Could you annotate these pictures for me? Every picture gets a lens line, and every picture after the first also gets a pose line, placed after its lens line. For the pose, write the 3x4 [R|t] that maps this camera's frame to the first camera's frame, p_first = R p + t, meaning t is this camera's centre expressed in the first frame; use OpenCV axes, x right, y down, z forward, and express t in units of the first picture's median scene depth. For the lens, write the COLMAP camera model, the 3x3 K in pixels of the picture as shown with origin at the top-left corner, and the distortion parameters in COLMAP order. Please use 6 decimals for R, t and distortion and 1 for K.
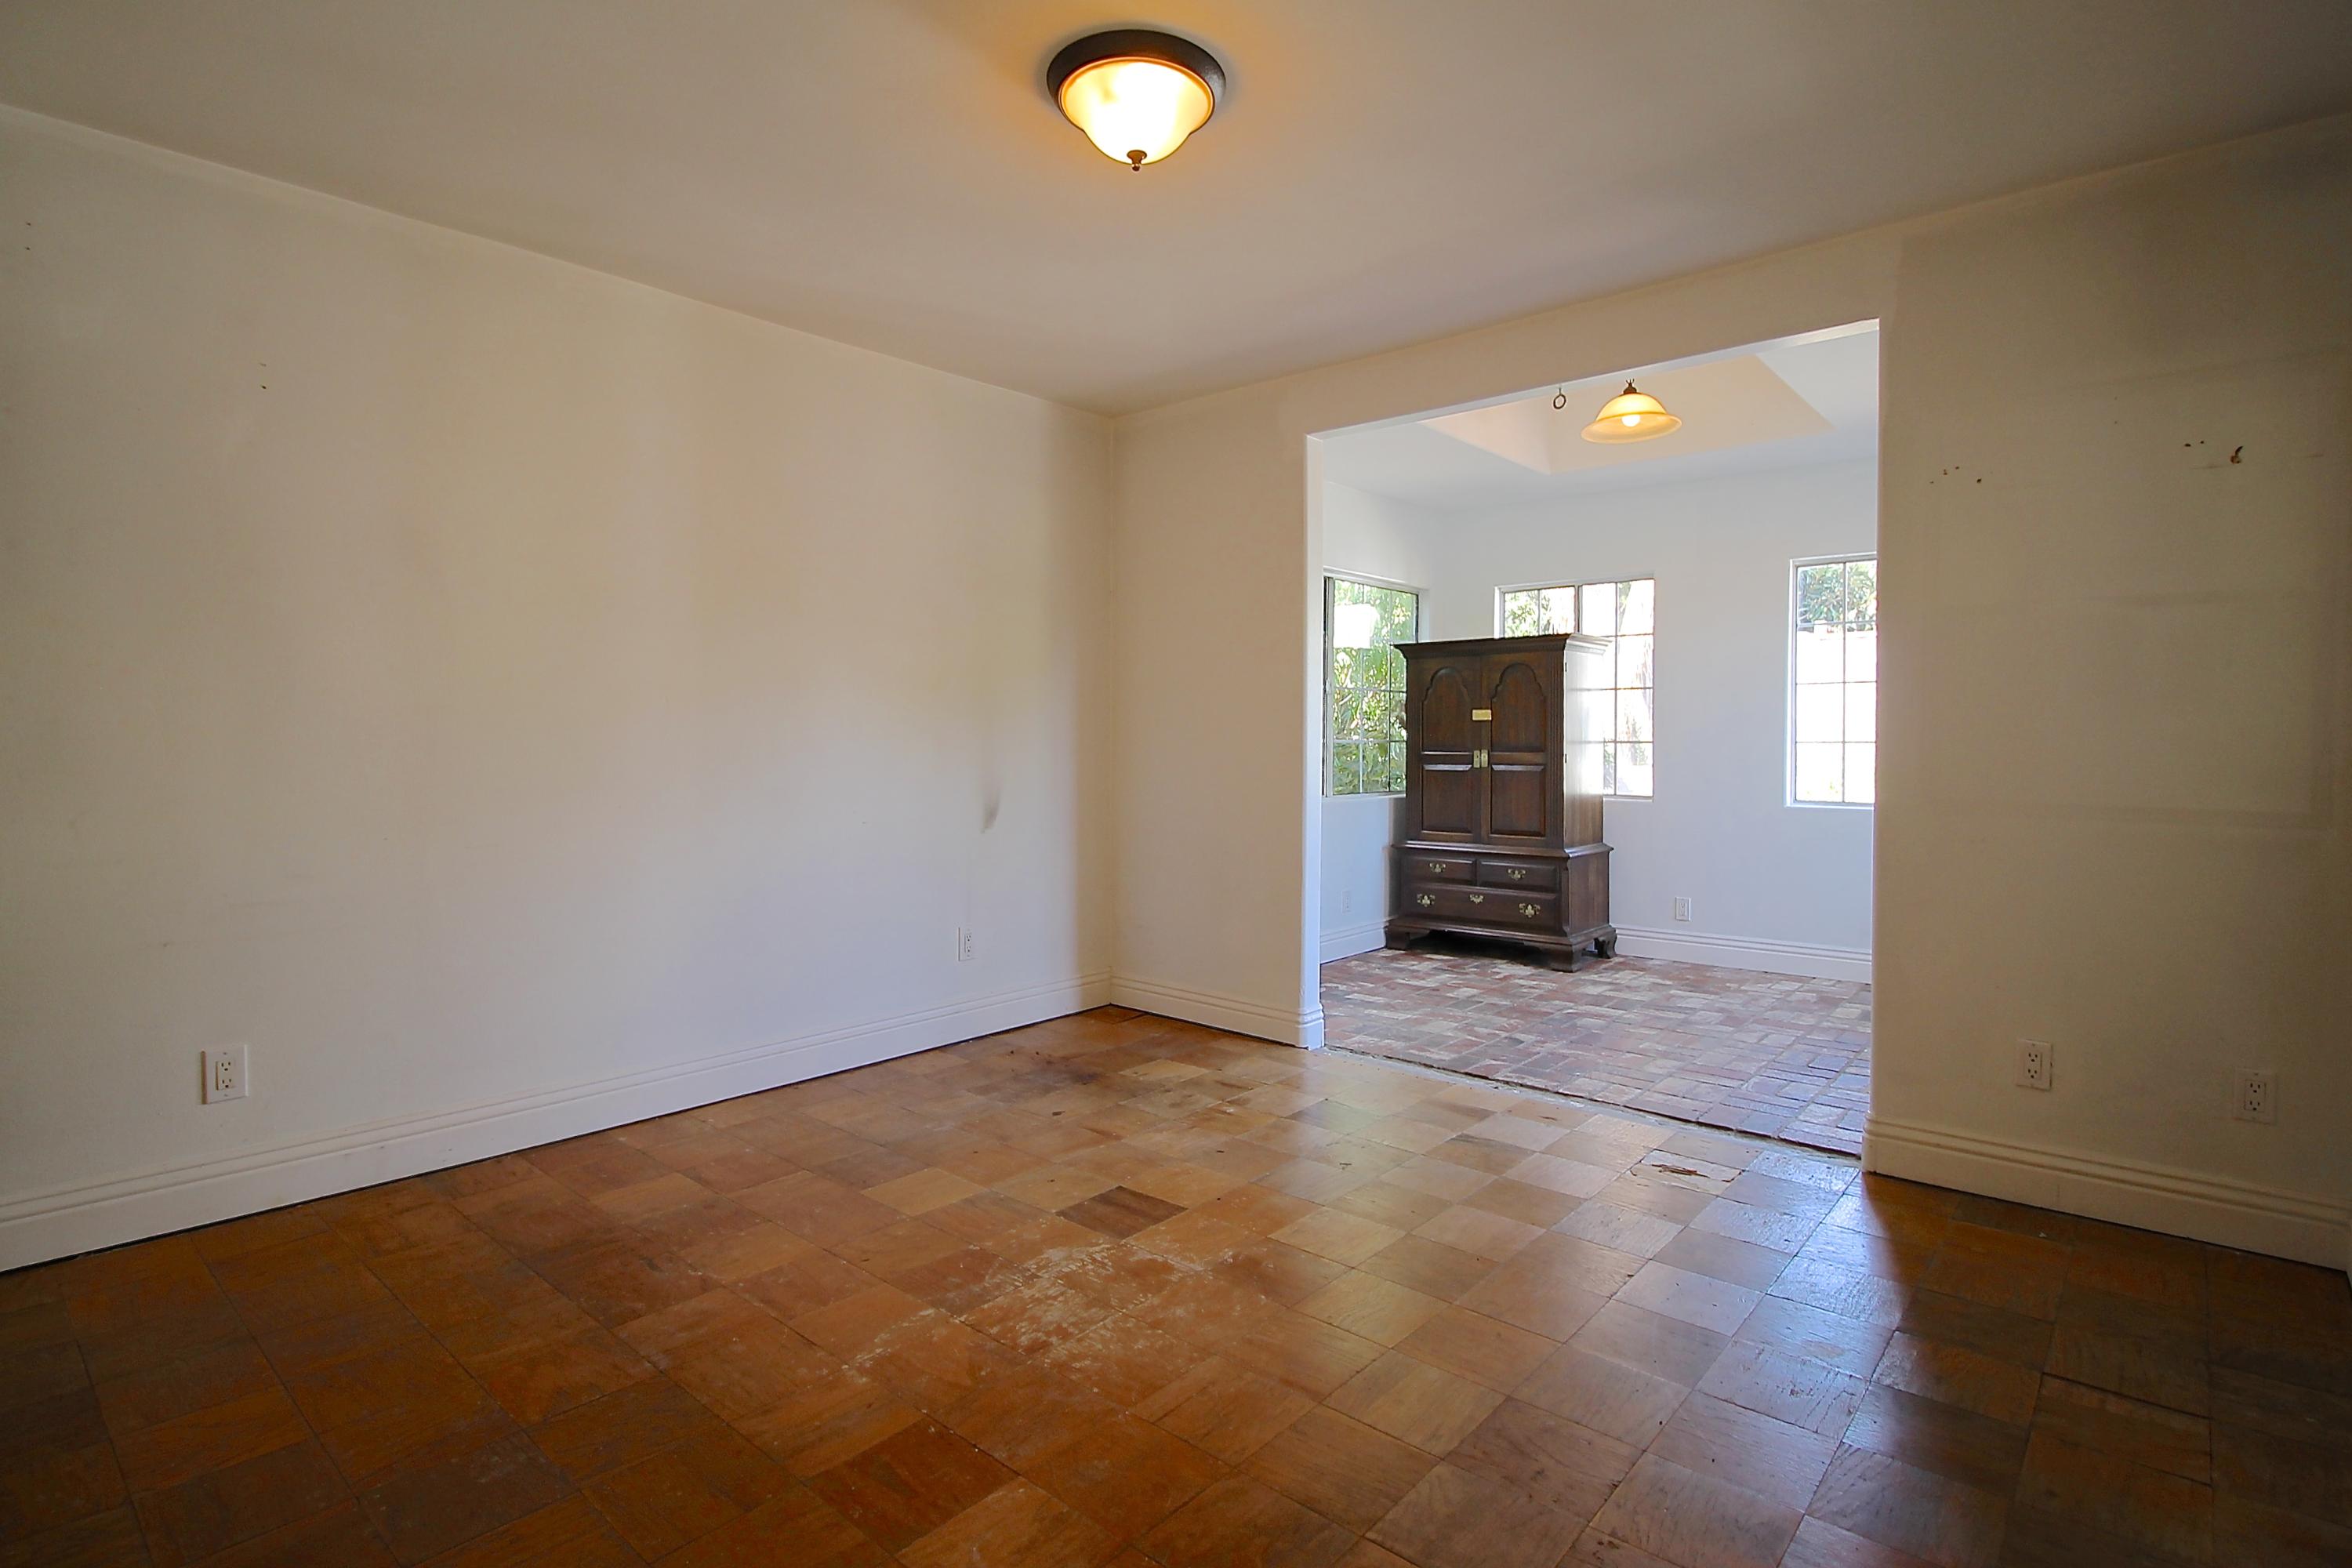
lens RADIAL K [[1122.3, 0, 1184.1], [0, 1122.3, 756.7], [0, 0, 1]] dist [0.001844, -0.014072]
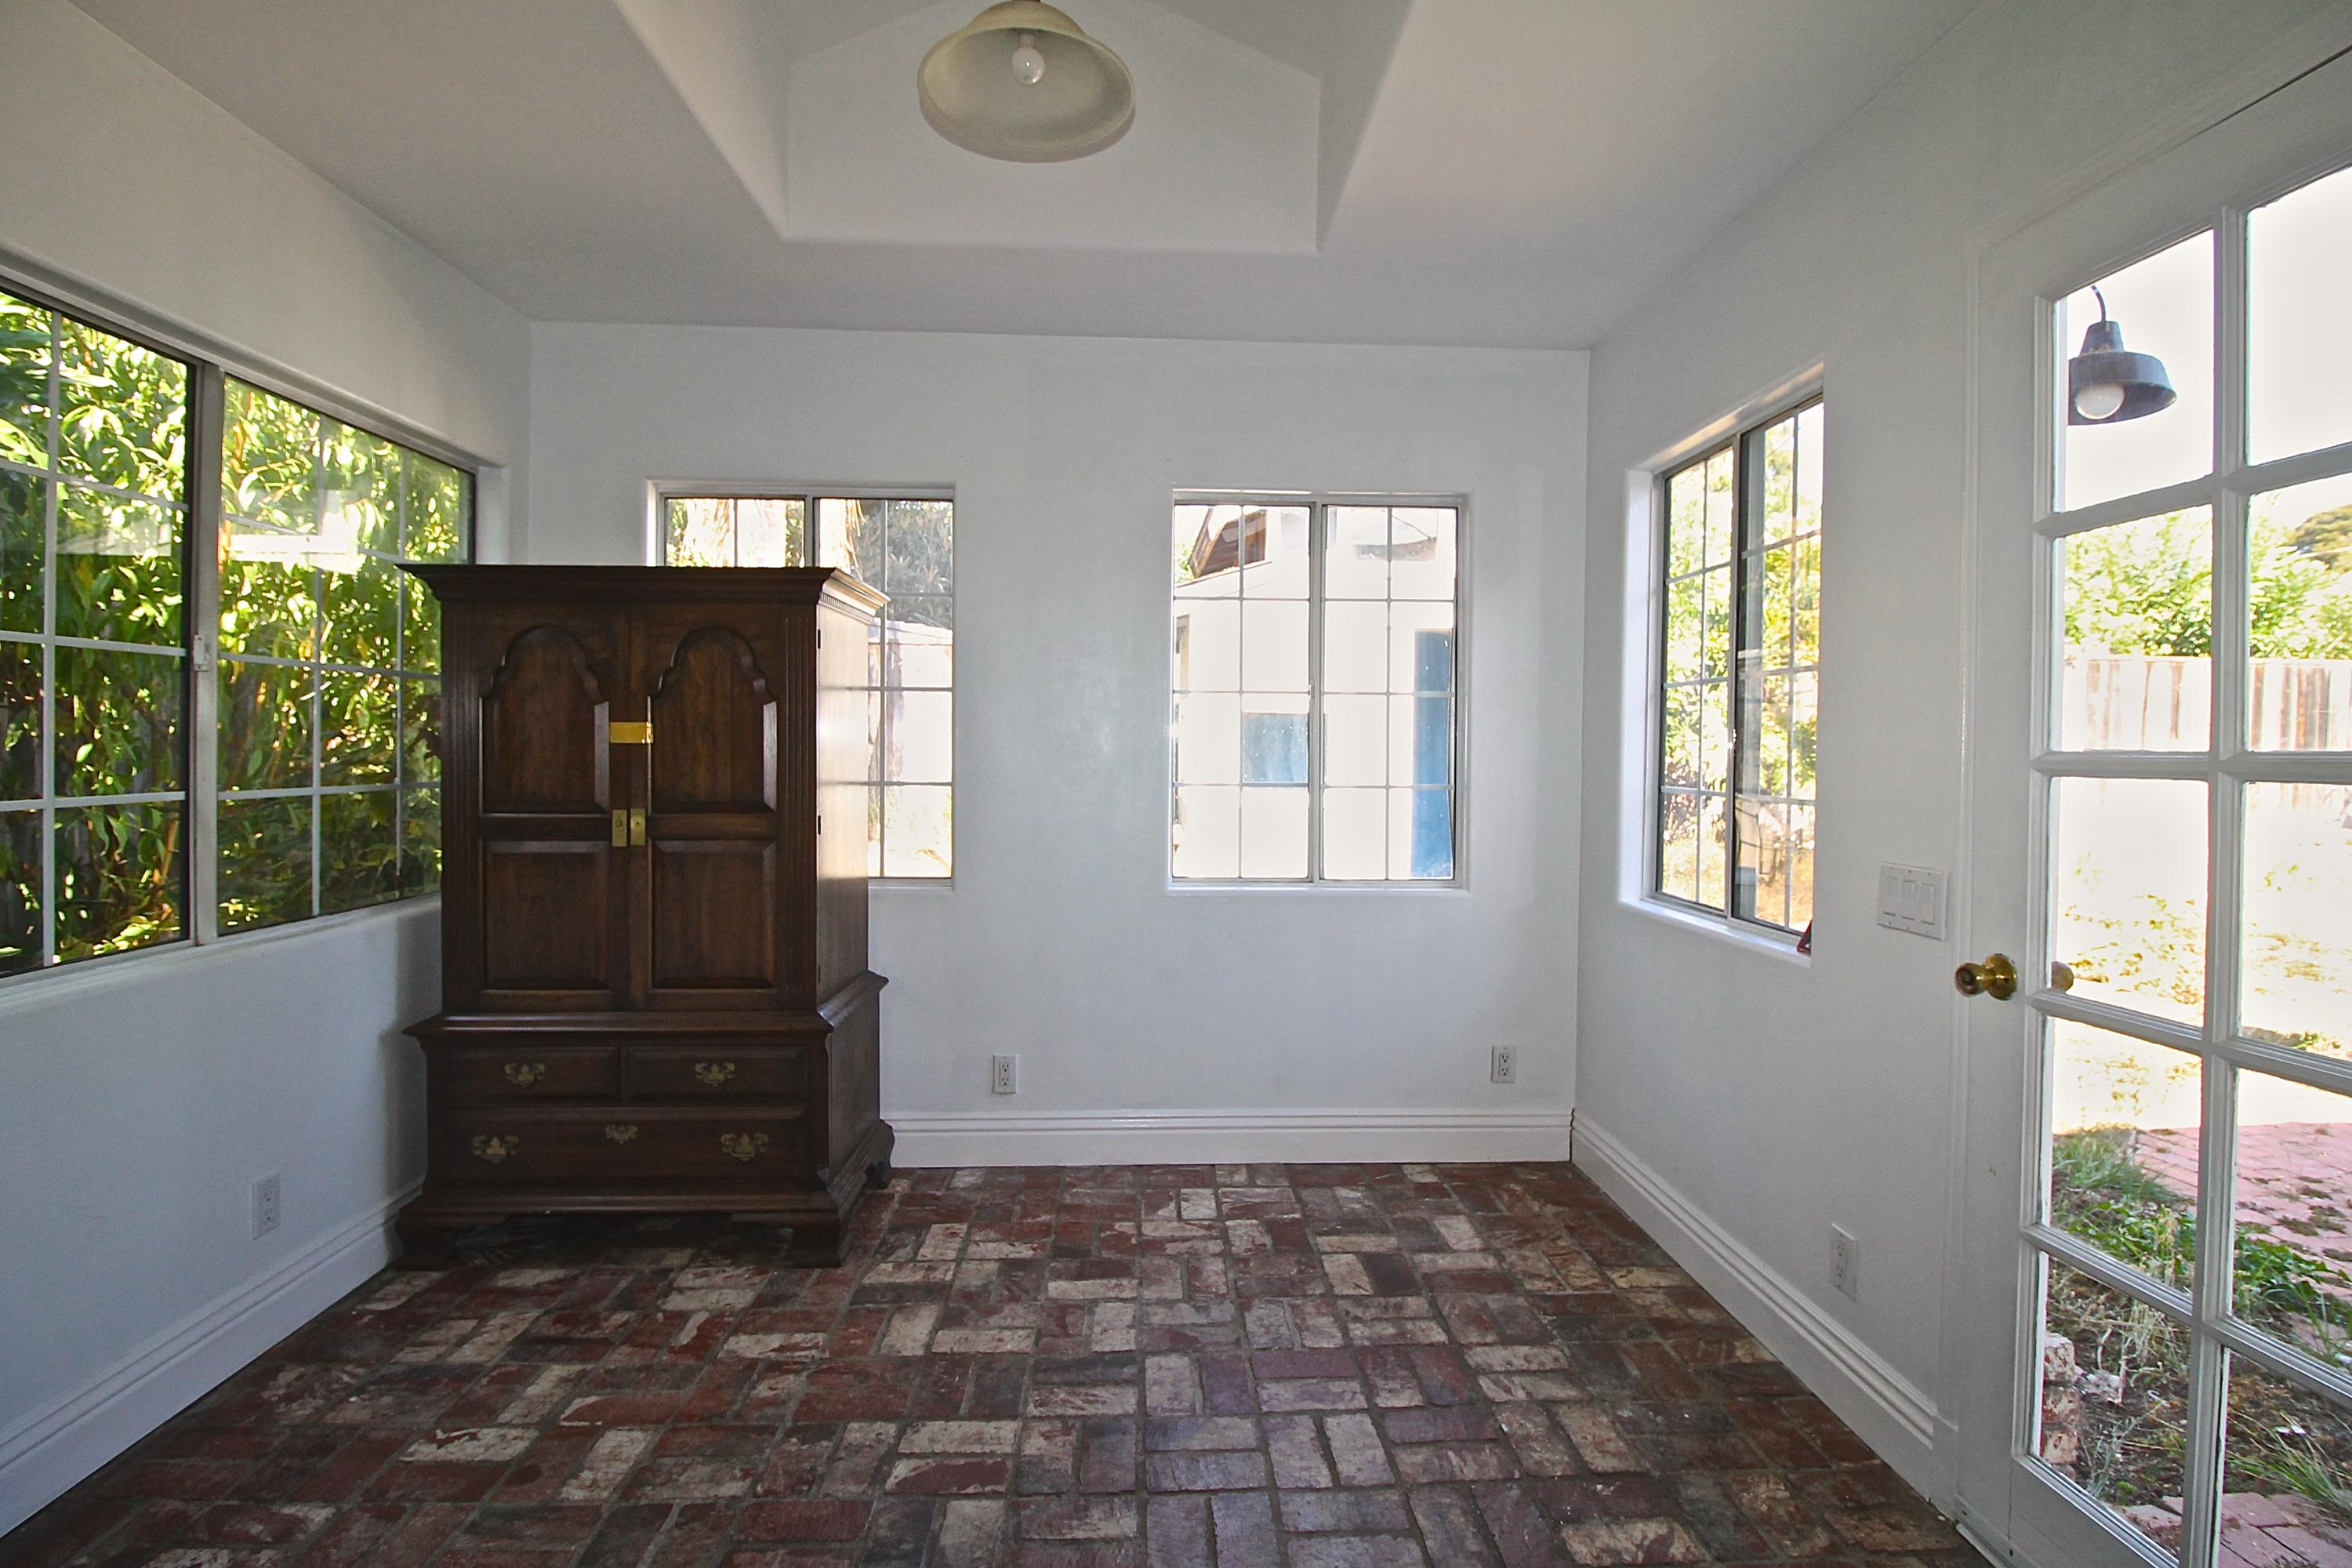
lens RADIAL K [[1122.3, 0, 1184.1], [0, 1122.3, 756.7], [0, 0, 1]] dist [0.001844, -0.014072]
pose [[0.722030, 0.002735, 0.691856, 0.109299], [0.002819, 0.999972, -0.006895, -0.023123], [-0.691856, 0.006928, 0.722002, 0.508500]]
